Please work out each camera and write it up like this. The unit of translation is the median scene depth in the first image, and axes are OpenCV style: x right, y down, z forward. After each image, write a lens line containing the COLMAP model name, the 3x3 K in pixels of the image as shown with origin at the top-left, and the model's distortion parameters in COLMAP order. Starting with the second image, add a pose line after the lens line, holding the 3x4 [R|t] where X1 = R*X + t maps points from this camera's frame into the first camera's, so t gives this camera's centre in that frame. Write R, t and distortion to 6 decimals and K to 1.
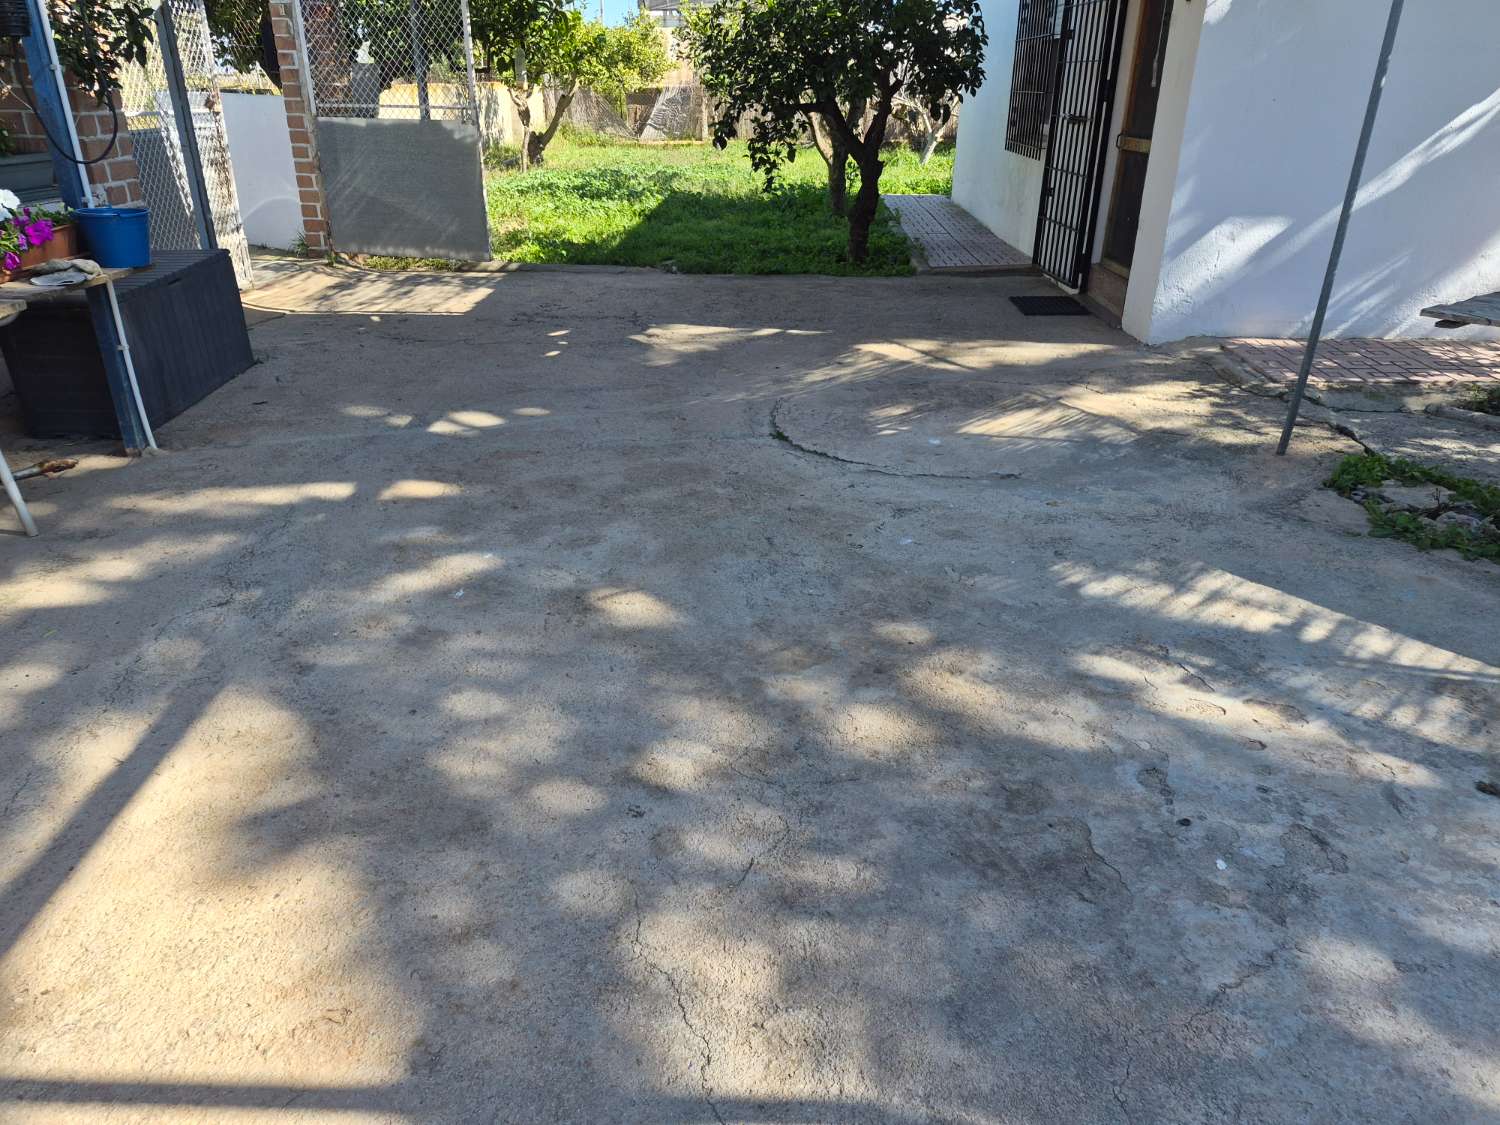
lens RADIAL K [[1037.1, 0, 749.6], [0, 1037.1, 563.6], [0, 0, 1]] dist [0.060064, -0.059429]
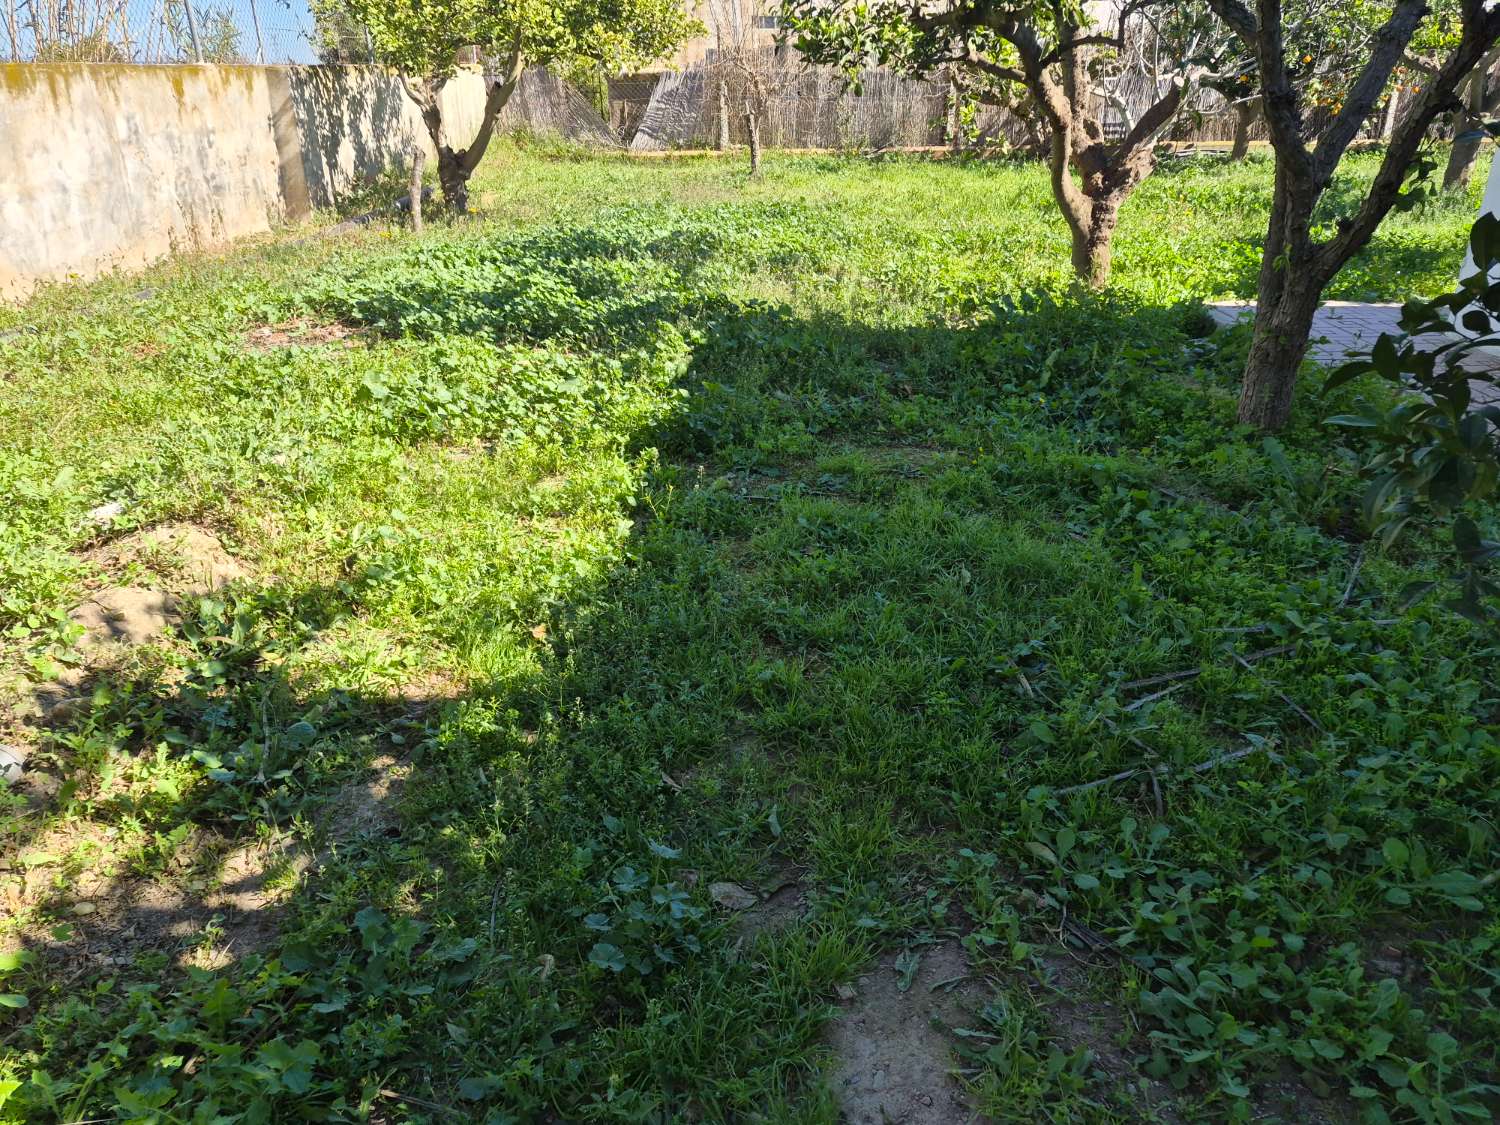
lens RADIAL K [[1037.1, 0, 759.2], [0, 1037.1, 553.2], [0, 0, 1]] dist [0.060064, -0.059429]
pose [[0.999709, -0.011488, 0.021194, -0.039453], [0.011551, 0.999929, -0.002832, -0.145281], [-0.021160, 0.003076, 0.999771, 0.330374]]
